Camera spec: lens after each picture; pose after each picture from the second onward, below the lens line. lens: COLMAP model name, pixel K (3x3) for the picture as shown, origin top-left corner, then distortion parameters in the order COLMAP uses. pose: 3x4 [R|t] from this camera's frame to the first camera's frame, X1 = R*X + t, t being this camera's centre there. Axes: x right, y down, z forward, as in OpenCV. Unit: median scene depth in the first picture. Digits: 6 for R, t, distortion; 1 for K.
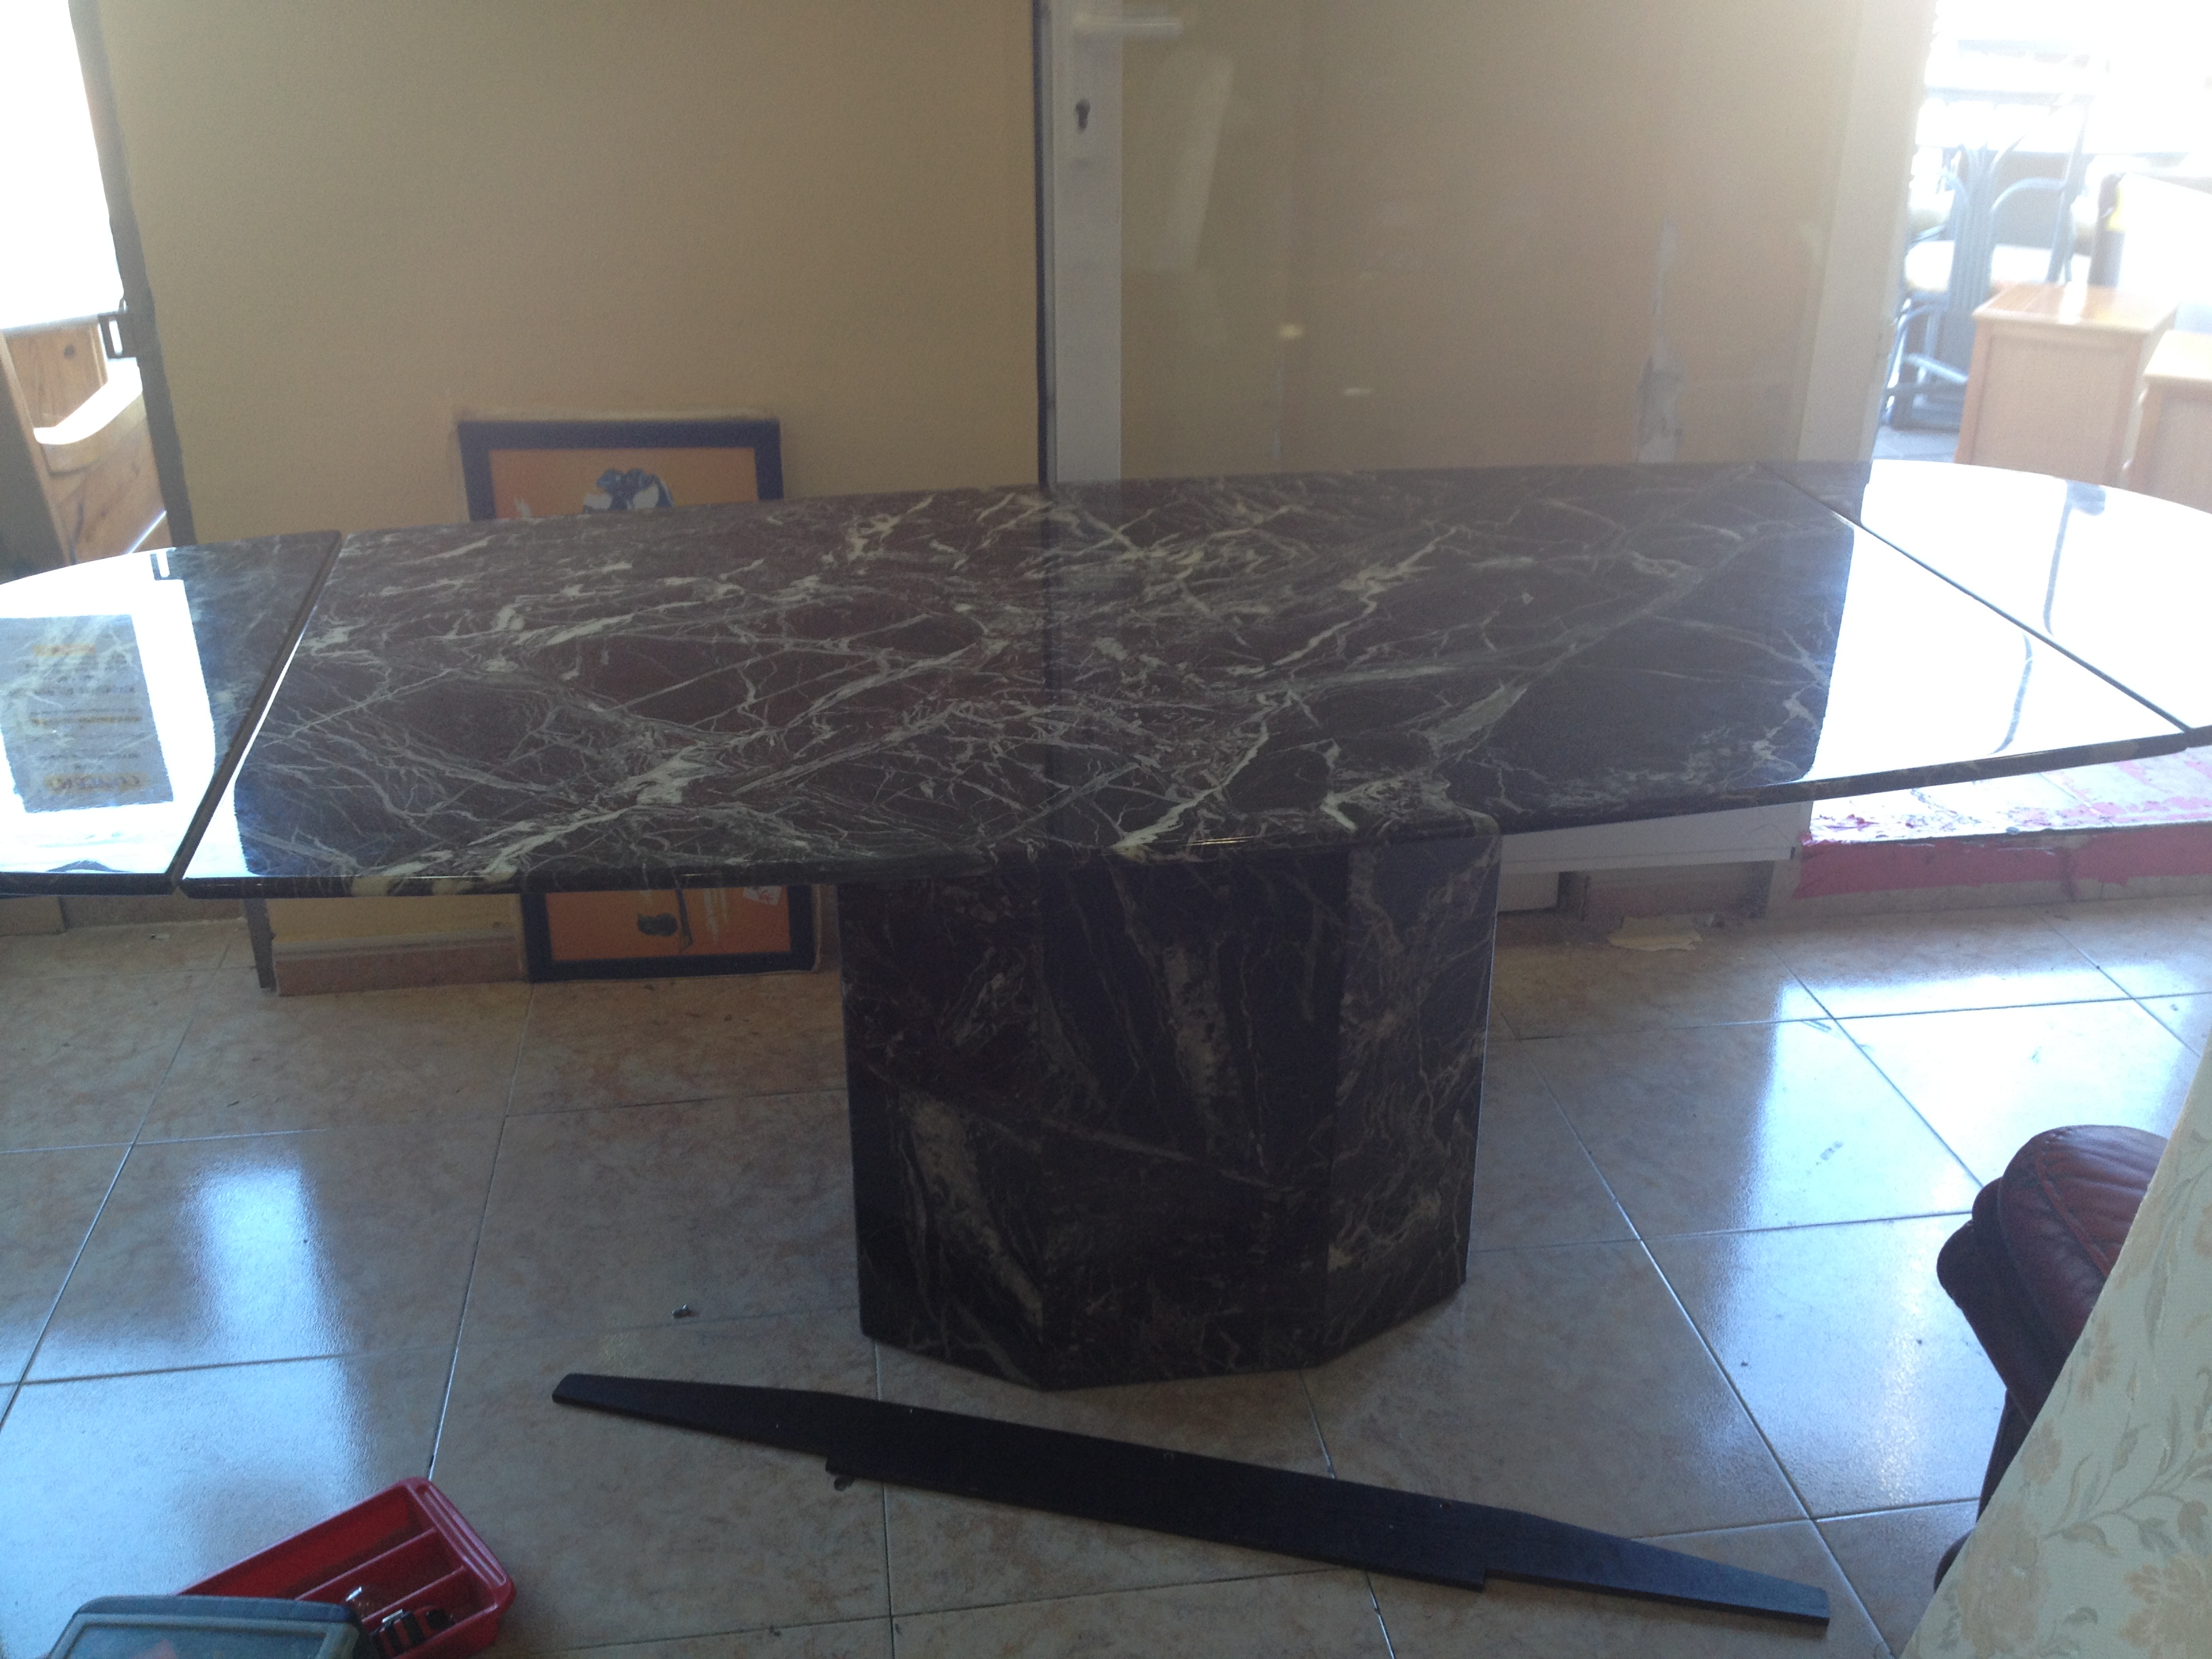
lens RADIAL K [[2234.6, 0, 1106.0], [0, 2234.6, 829.5], [0, 0, 1]] dist [0.174698, -0.519237]
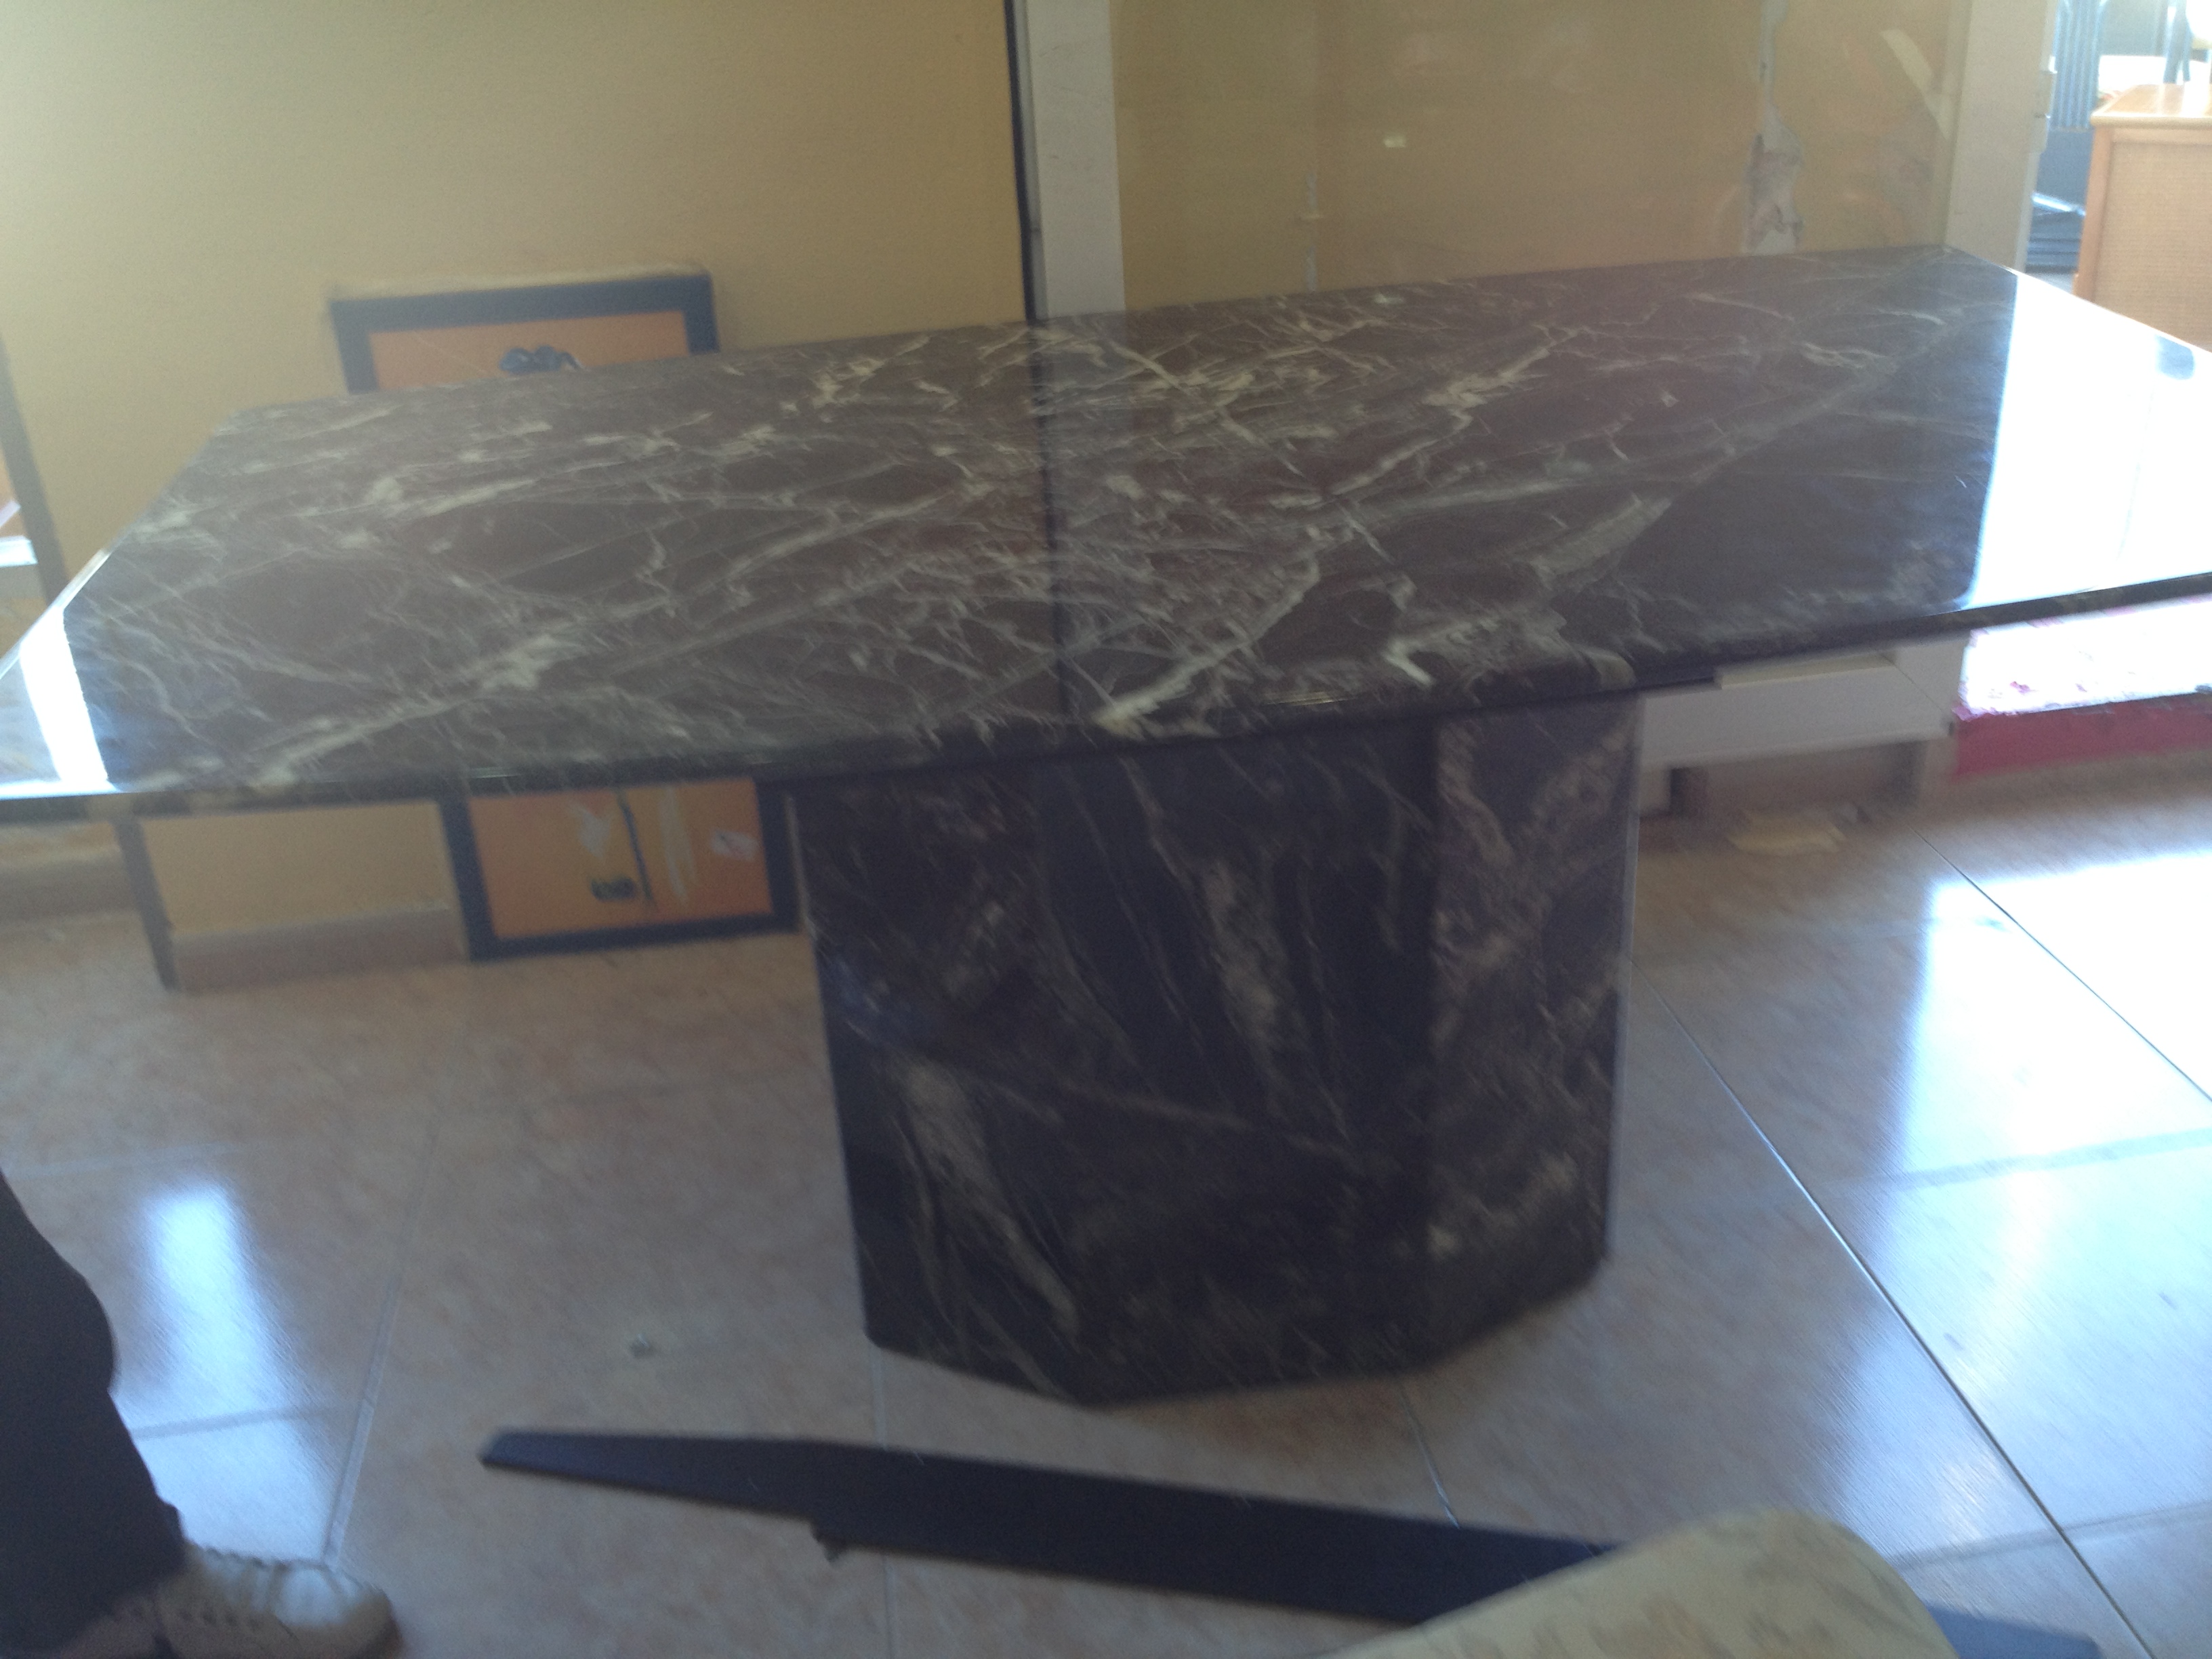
lens RADIAL K [[2234.6, 0, 1106.0], [0, 2234.6, 829.5], [0, 0, 1]] dist [0.174698, -0.519237]
pose [[0.996980, -0.033586, -0.070025, 0.047118], [0.034424, 0.999349, 0.010789, 0.030032], [0.069617, -0.013167, 0.997487, 0.226369]]
